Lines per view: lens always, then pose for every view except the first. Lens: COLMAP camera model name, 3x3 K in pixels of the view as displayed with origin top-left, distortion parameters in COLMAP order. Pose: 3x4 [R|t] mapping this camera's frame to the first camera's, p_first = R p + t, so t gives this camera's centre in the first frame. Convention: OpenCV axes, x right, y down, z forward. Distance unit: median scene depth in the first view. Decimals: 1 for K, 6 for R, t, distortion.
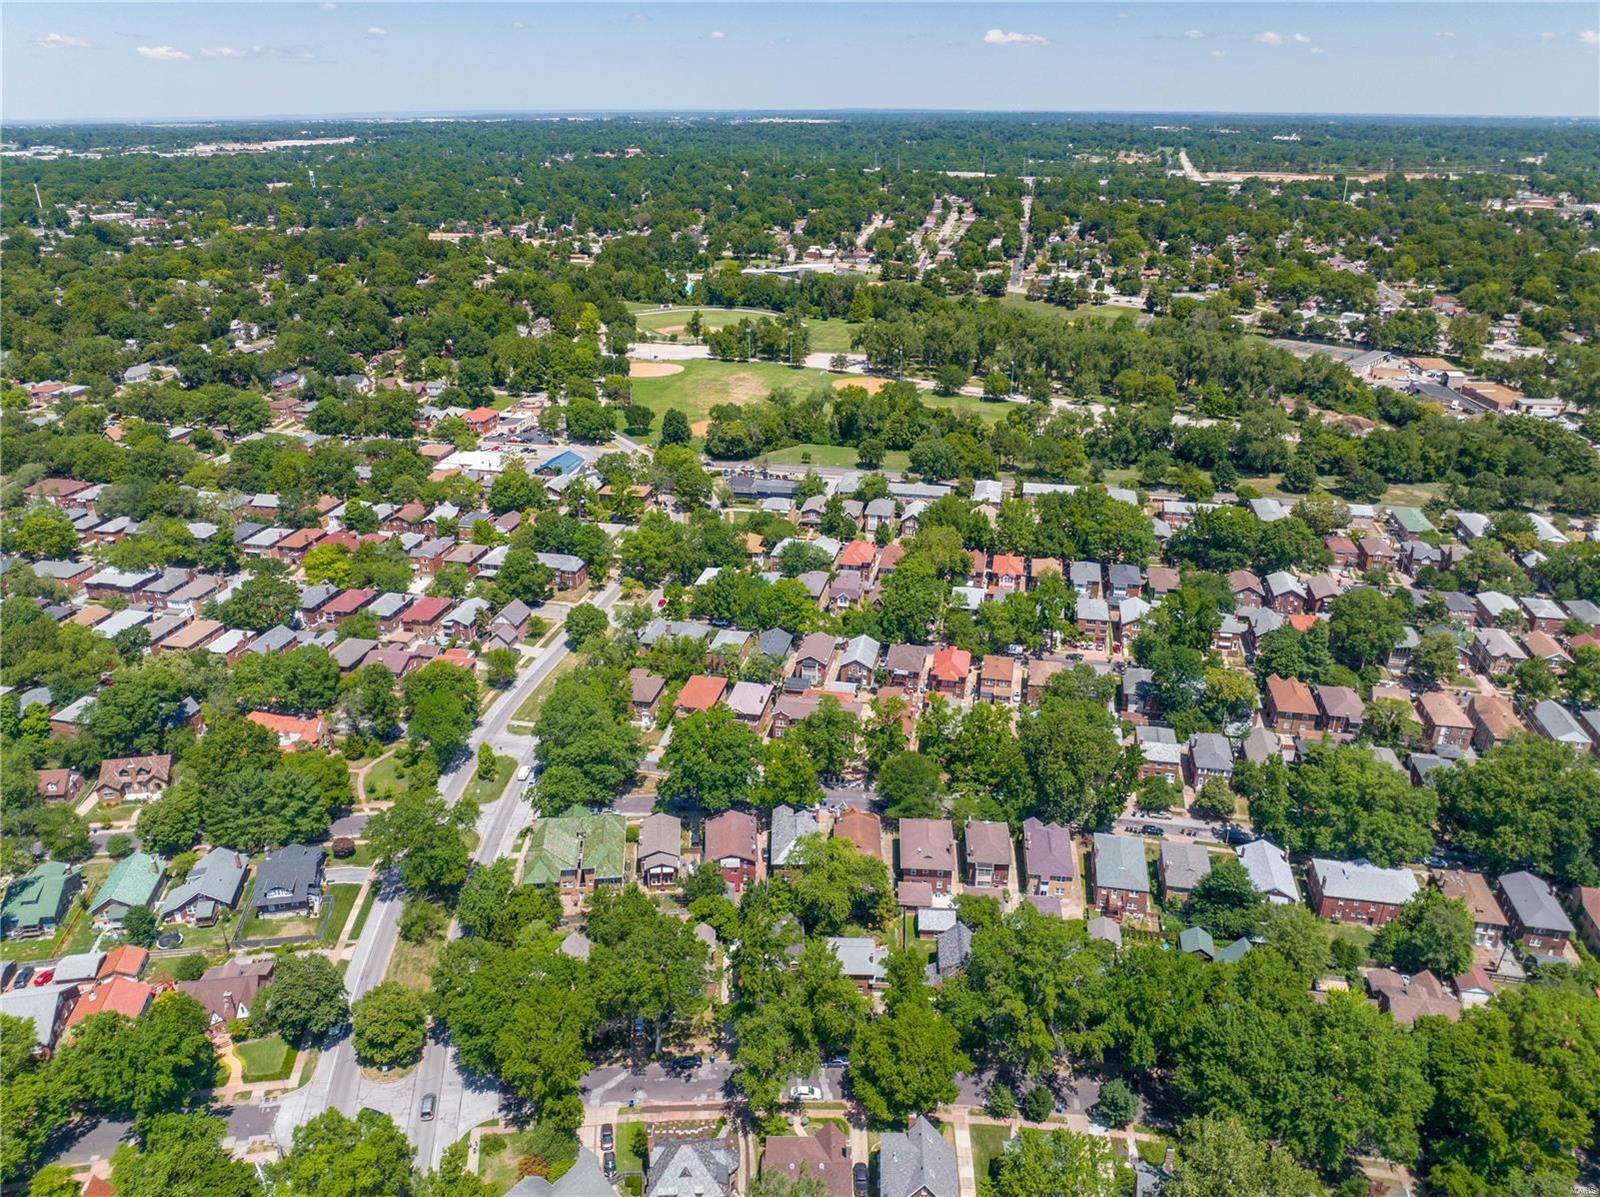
lens RADIAL K [[1124.6, 0, 792.3], [0, 1124.6, 604.3], [0, 0, 1]] dist [-0.033670, -0.002776]
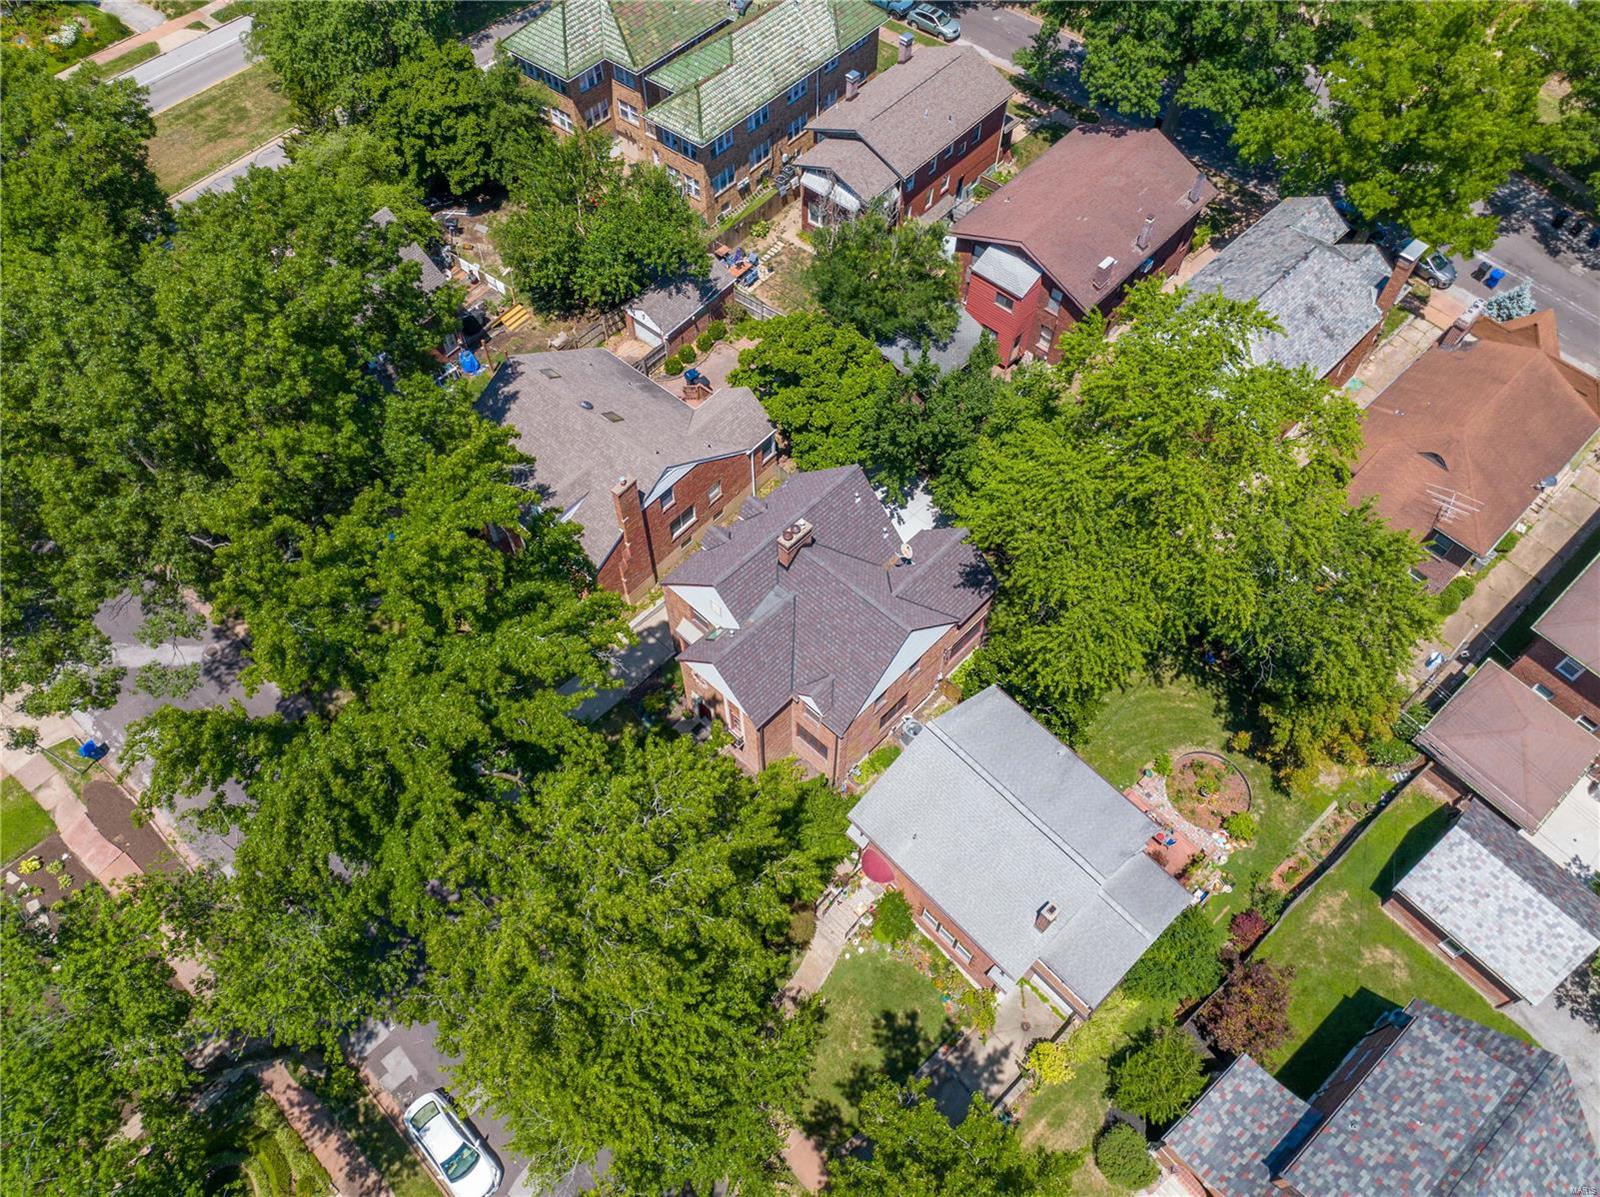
lens RADIAL K [[1124.6, 0, 792.3], [0, 1124.6, 604.3], [0, 0, 1]] dist [-0.033670, -0.002776]
pose [[0.701041, 0.595907, -0.391711, 0.034579], [-0.290676, 0.740371, 0.606101, 0.060750], [0.651191, -0.311041, 0.692246, 0.335860]]
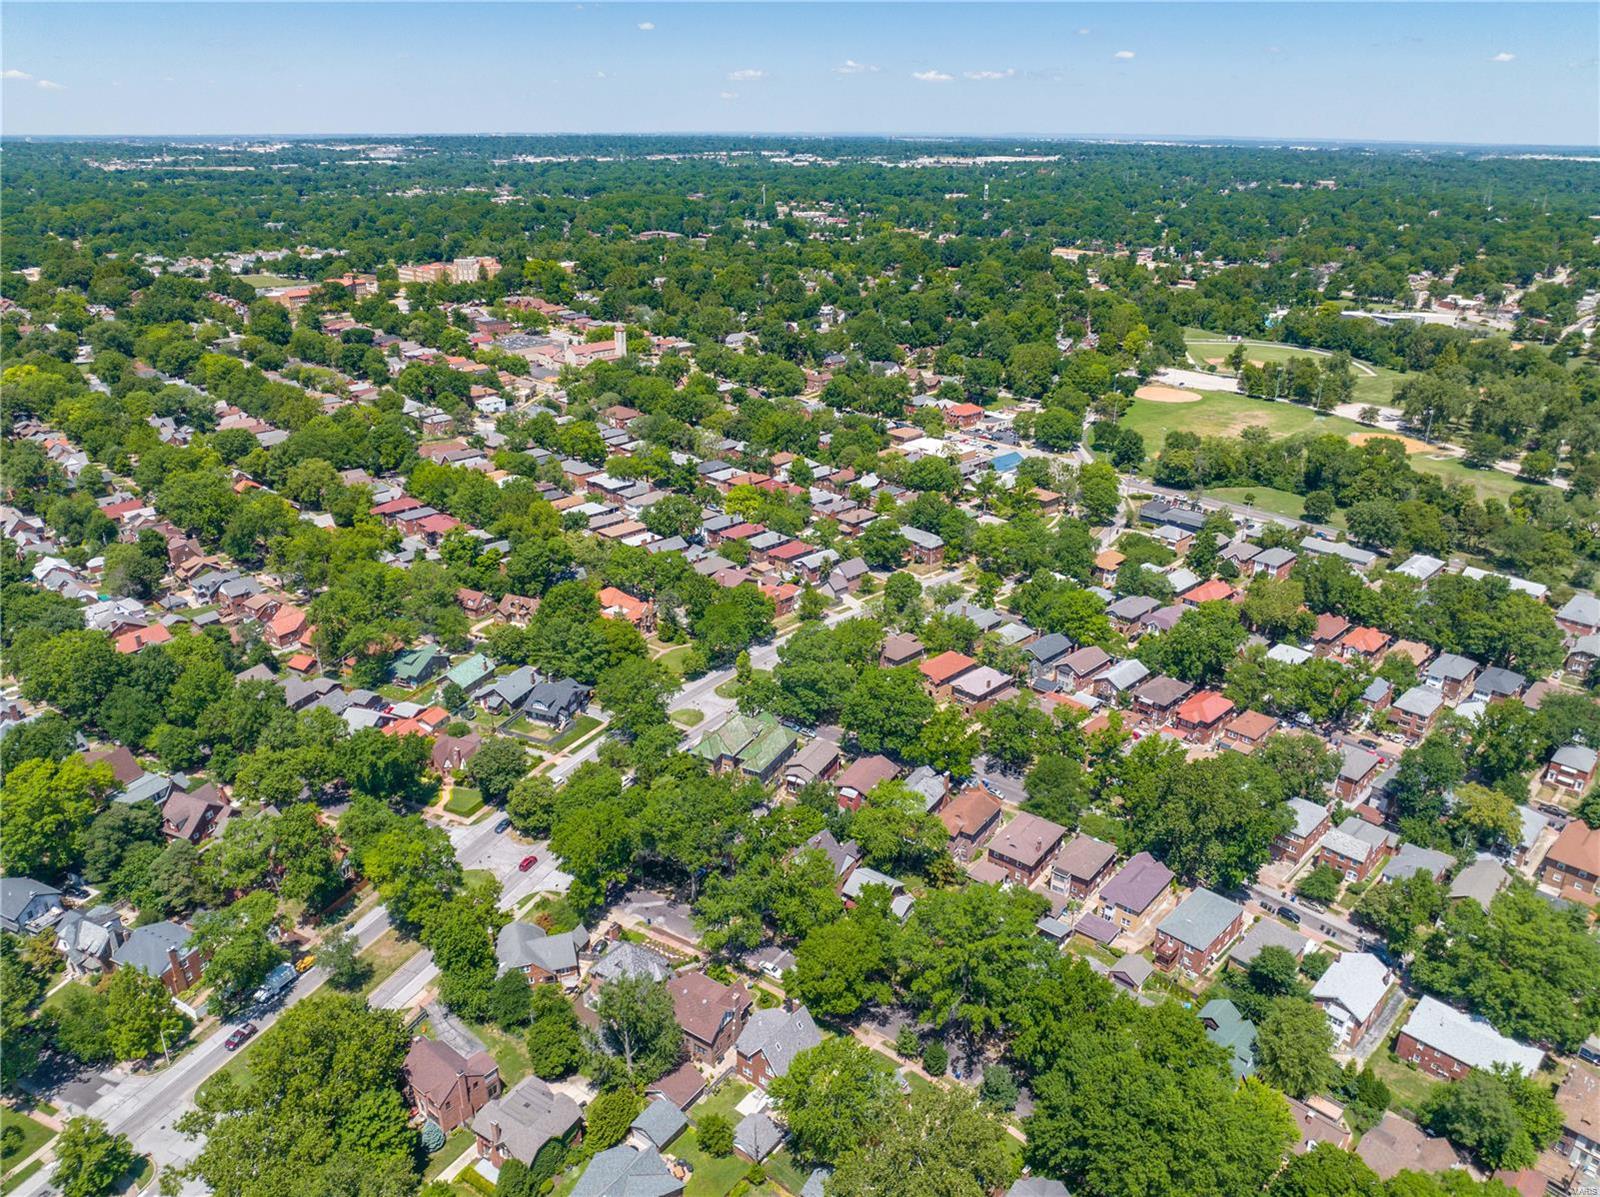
lens RADIAL K [[1124.6, 0, 792.3], [0, 1124.6, 604.3], [0, 0, 1]] dist [-0.033670, -0.002776]
pose [[0.832308, 0.224672, -0.506740, 0.197623], [-0.233578, 0.971204, 0.046954, 0.002892], [0.502697, 0.079283, 0.860819, -0.008633]]
